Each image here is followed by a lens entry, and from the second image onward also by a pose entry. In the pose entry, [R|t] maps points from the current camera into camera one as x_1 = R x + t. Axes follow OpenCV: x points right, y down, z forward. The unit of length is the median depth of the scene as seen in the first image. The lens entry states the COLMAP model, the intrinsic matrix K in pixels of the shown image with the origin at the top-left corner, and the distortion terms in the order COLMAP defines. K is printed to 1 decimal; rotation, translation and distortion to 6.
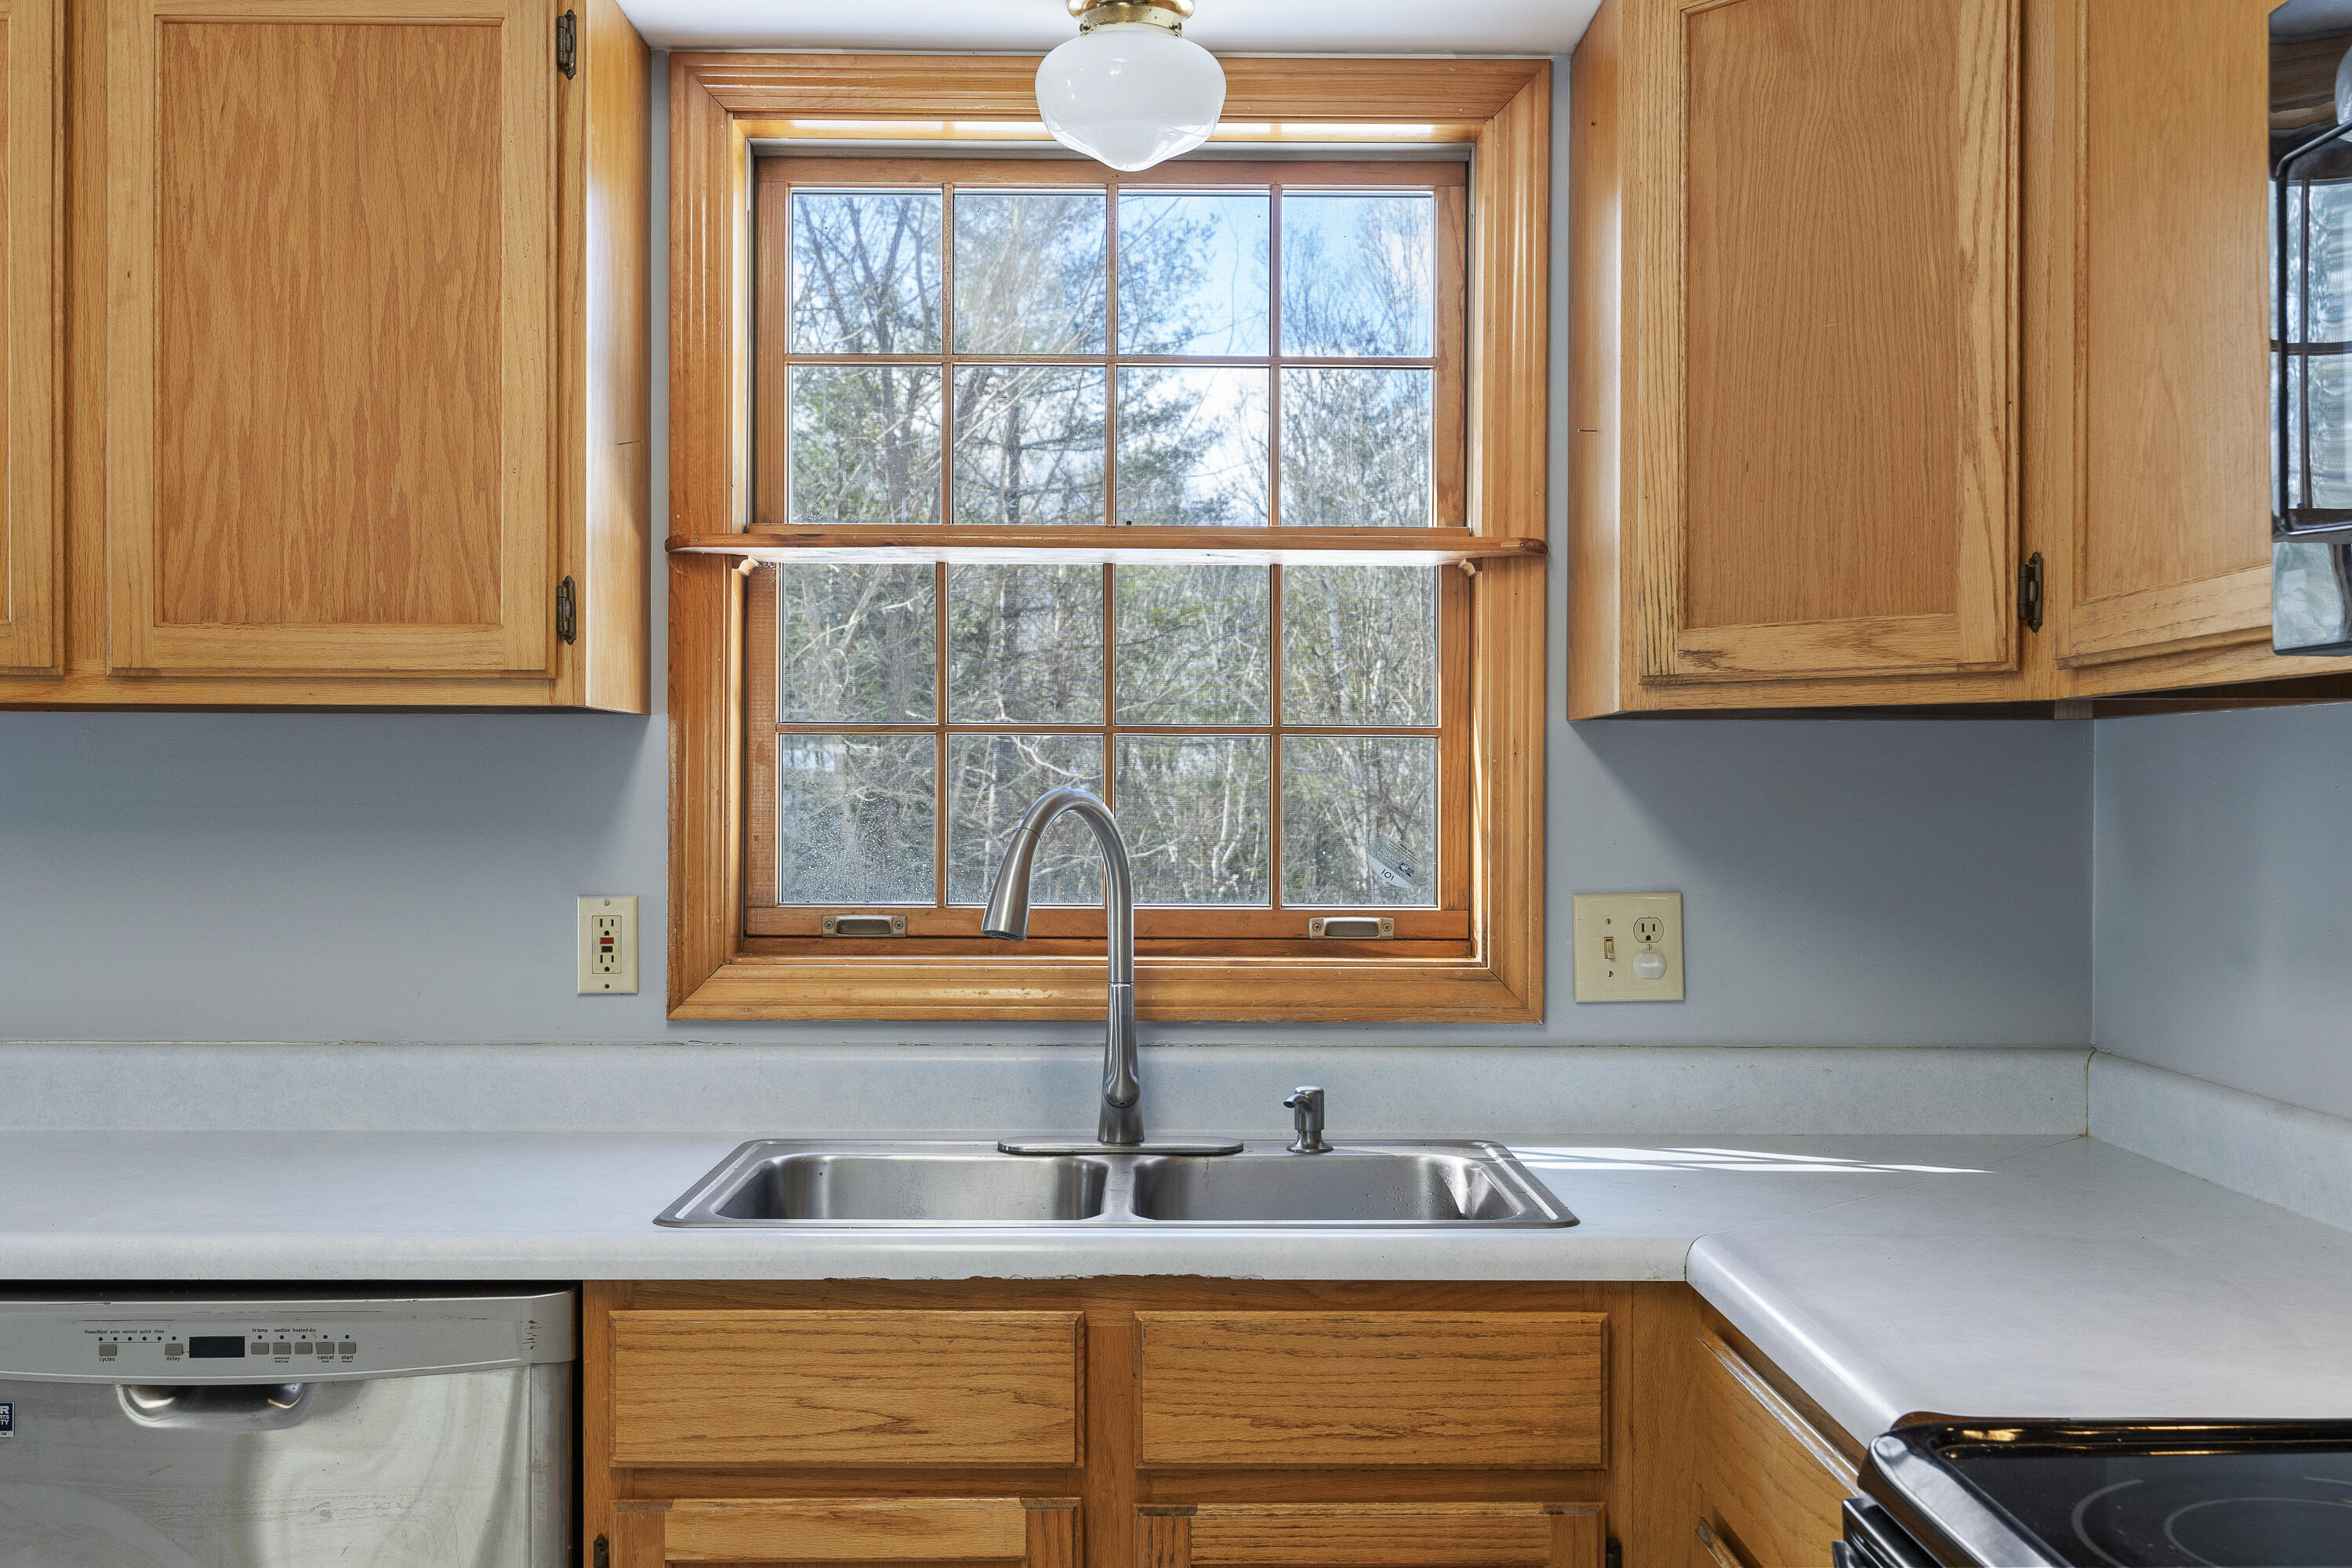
lens RADIAL K [[2174.2, 0, 1173.2], [0, 2174.2, 795.4], [0, 0, 1]] dist [0.006804, 0.002741]
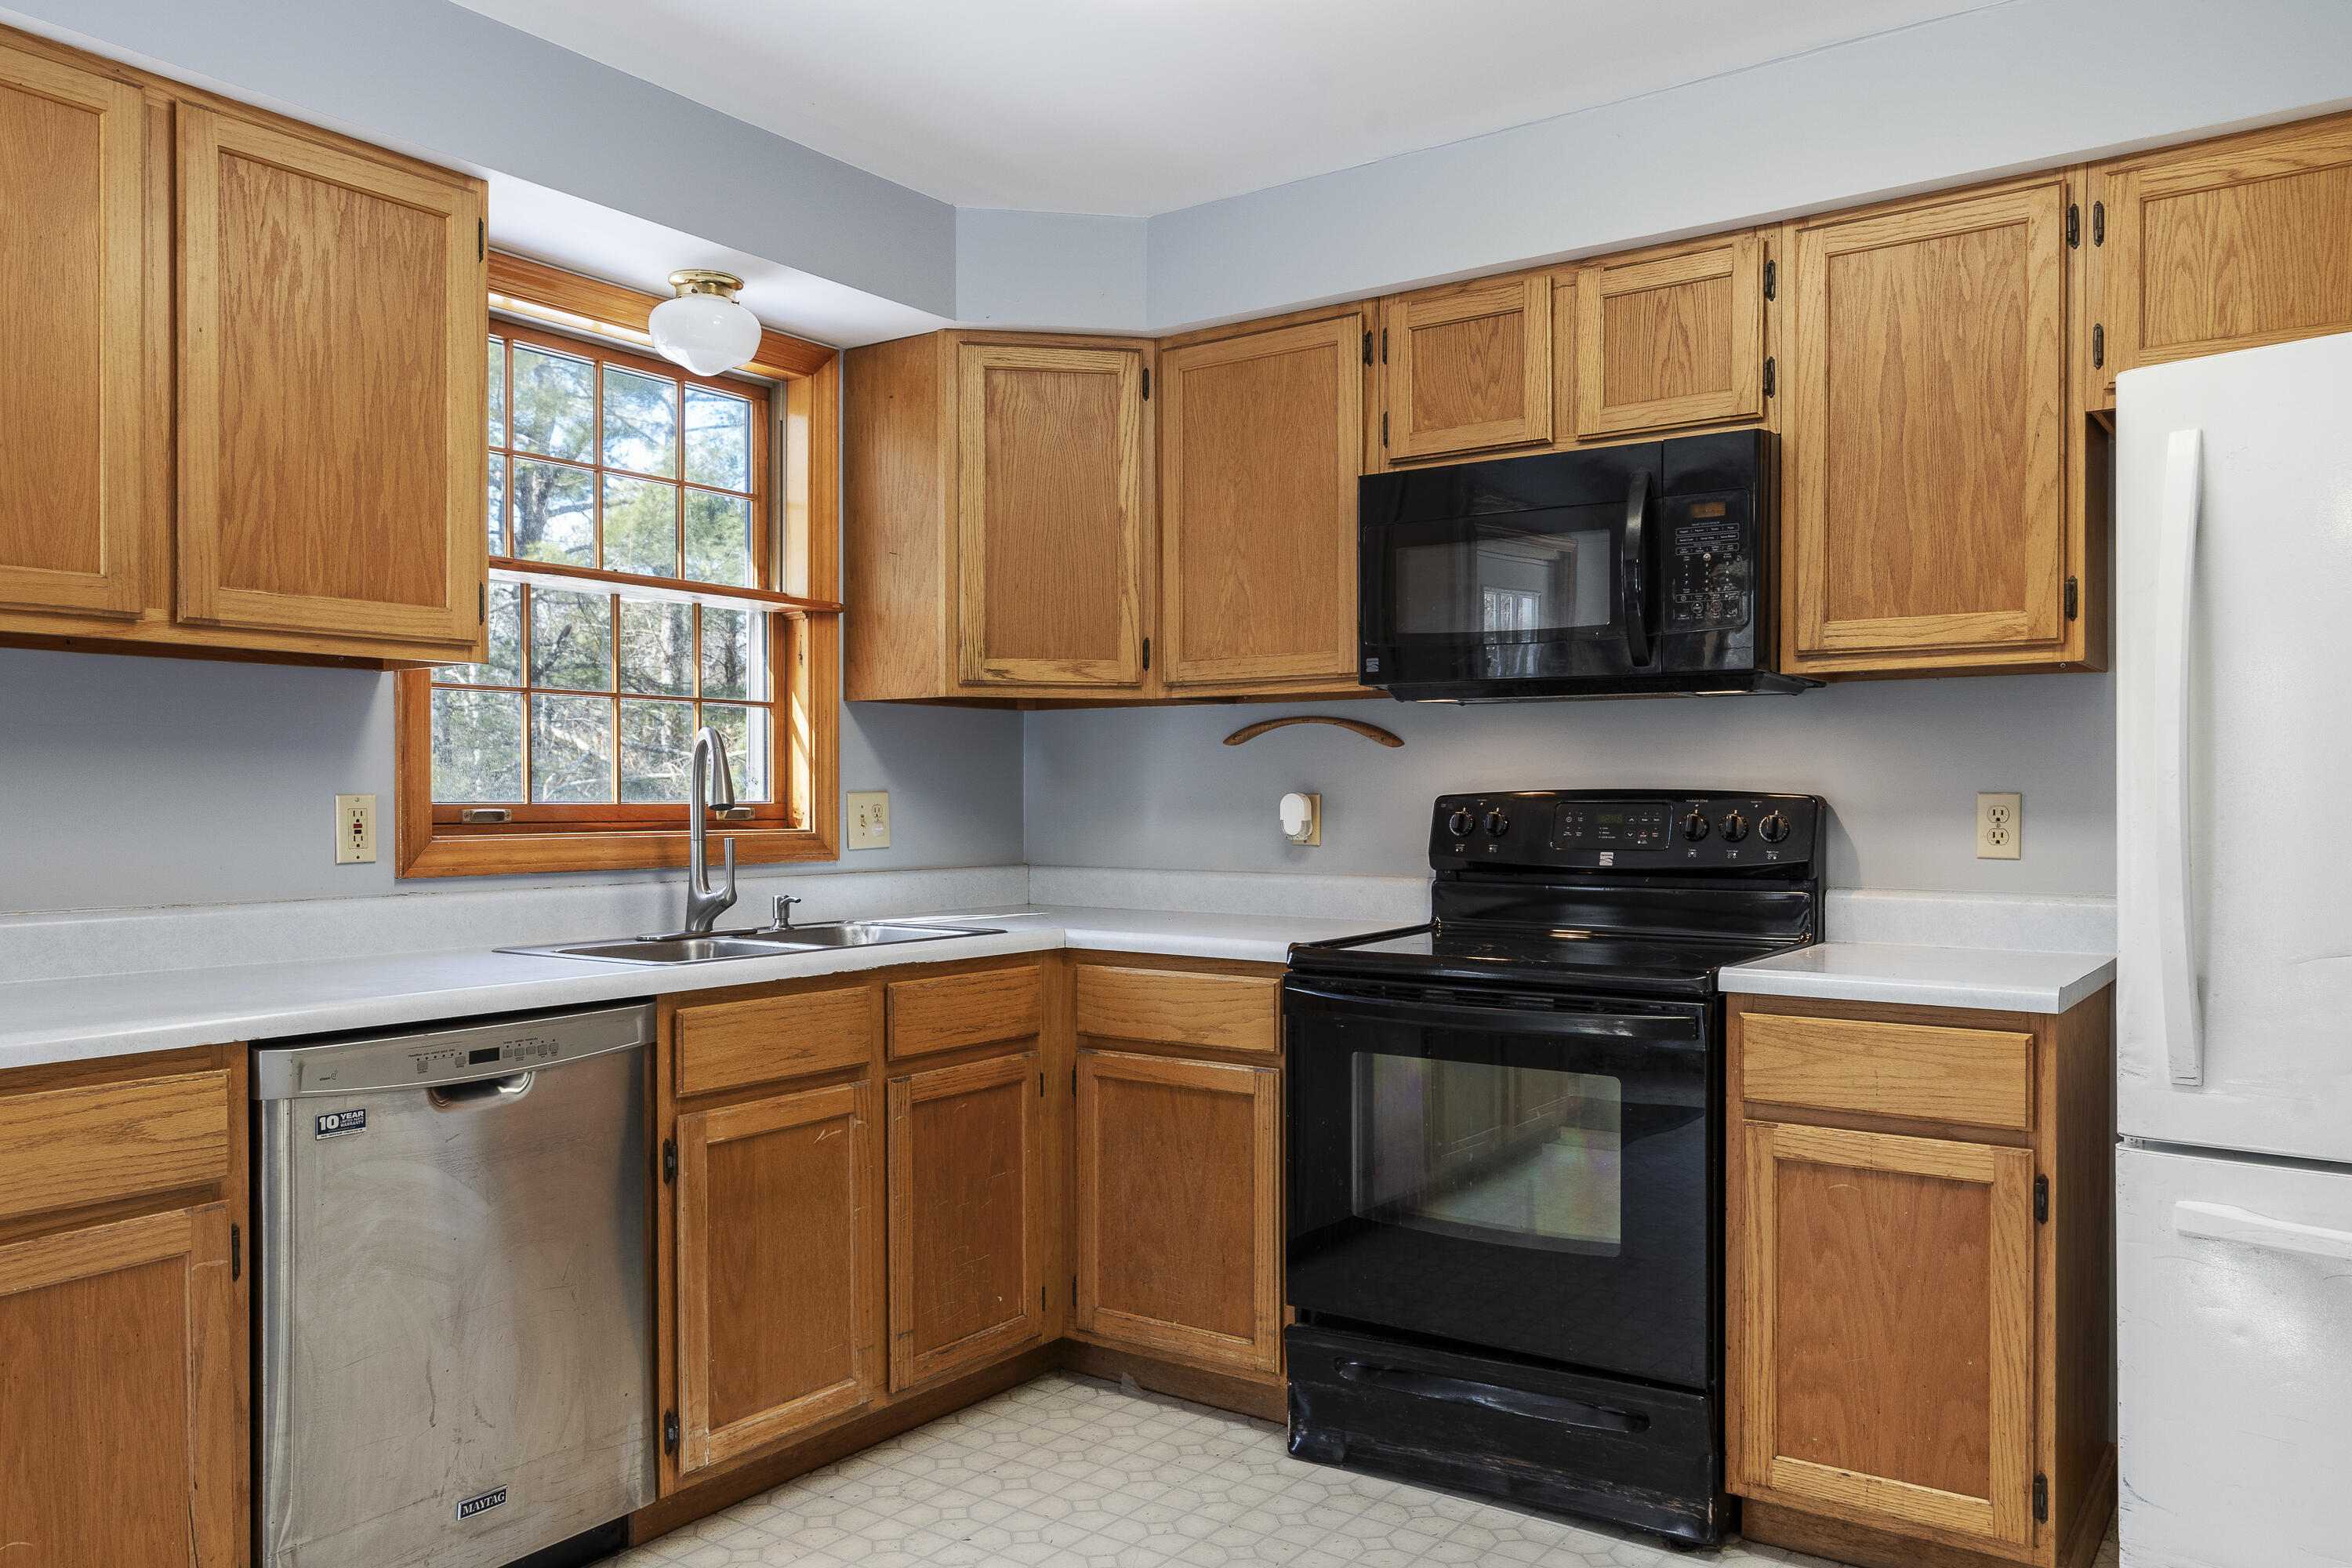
lens RADIAL K [[1726.9, 0, 1170.2], [0, 1726.9, 810.0], [0, 0, 1]] dist [0.002857, 0.003179]
pose [[0.586472, -0.010319, 0.809904, -0.998830], [0.003003, 0.999940, 0.010566, 0.052087], [-0.809964, -0.003765, 0.586467, -0.128568]]
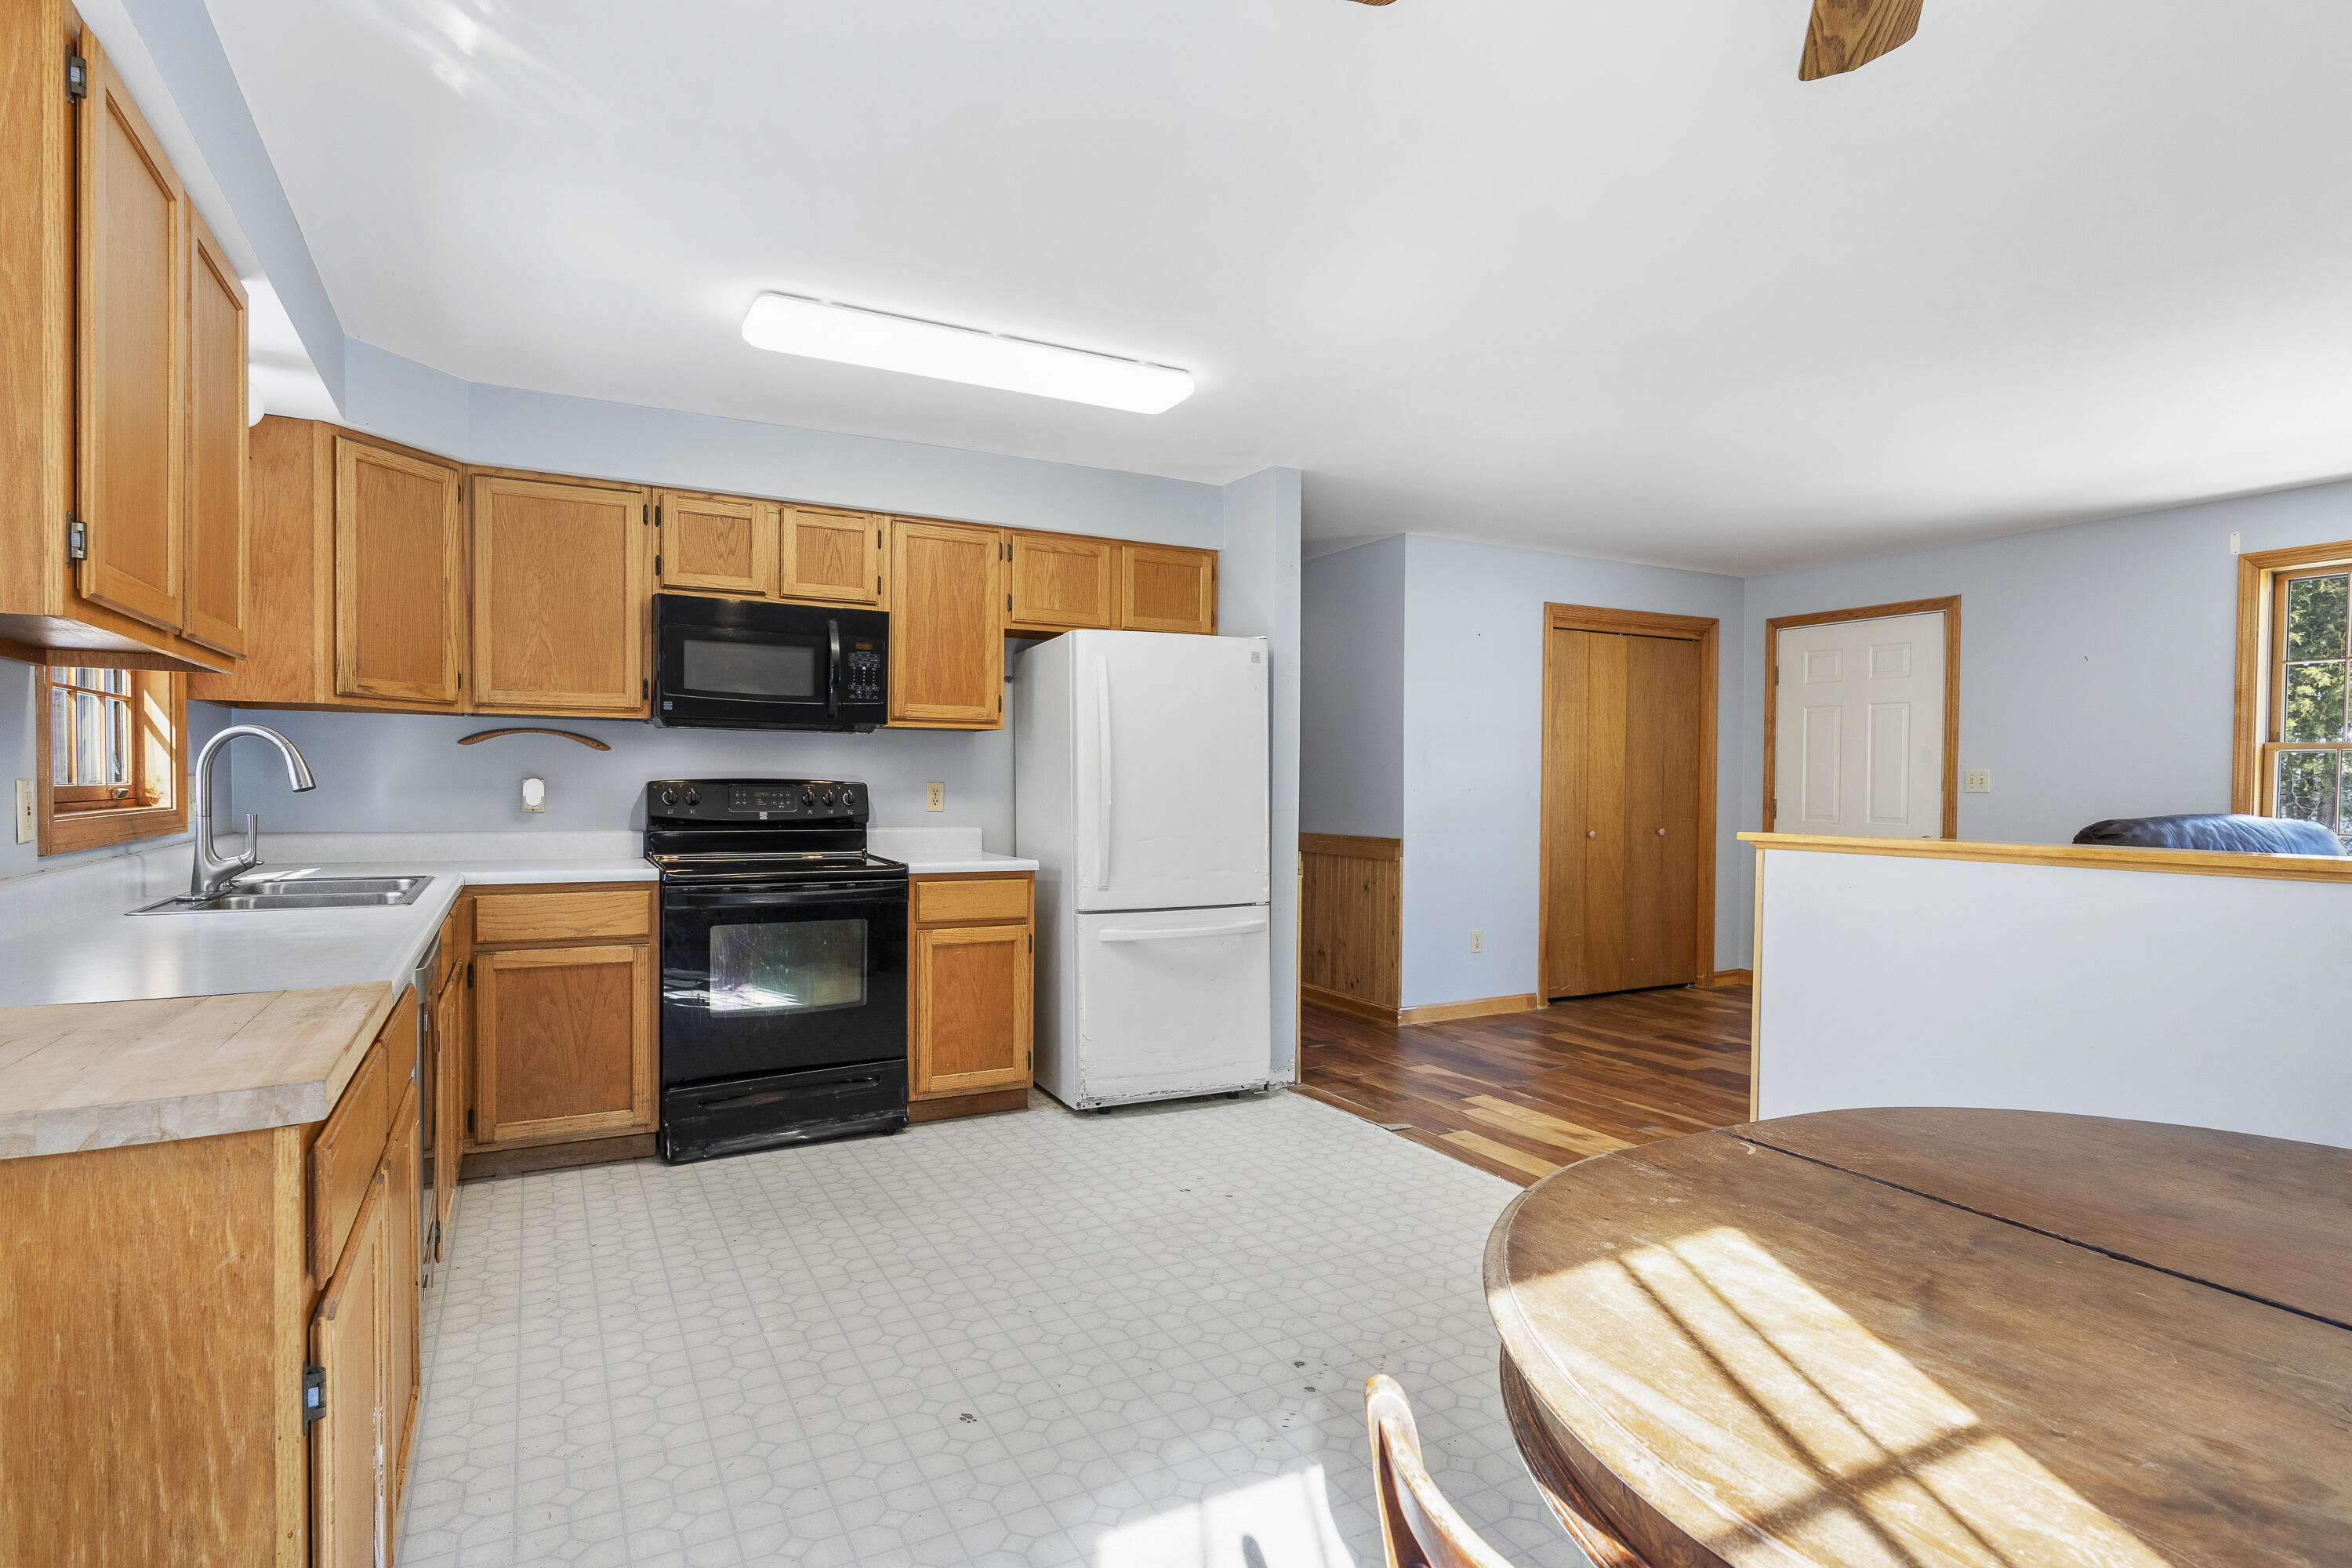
lens RADIAL K [[1202.9, 0, 1180.5], [0, 1202.9, 804.1], [0, 0, 1]] dist [-0.000509, -0.000267]
pose [[-0.469864, -0.025862, 0.882360, -1.617040], [-0.011825, 0.999665, 0.023004, 0.039038], [-0.882660, 0.000375, -0.470013, 0.771355]]
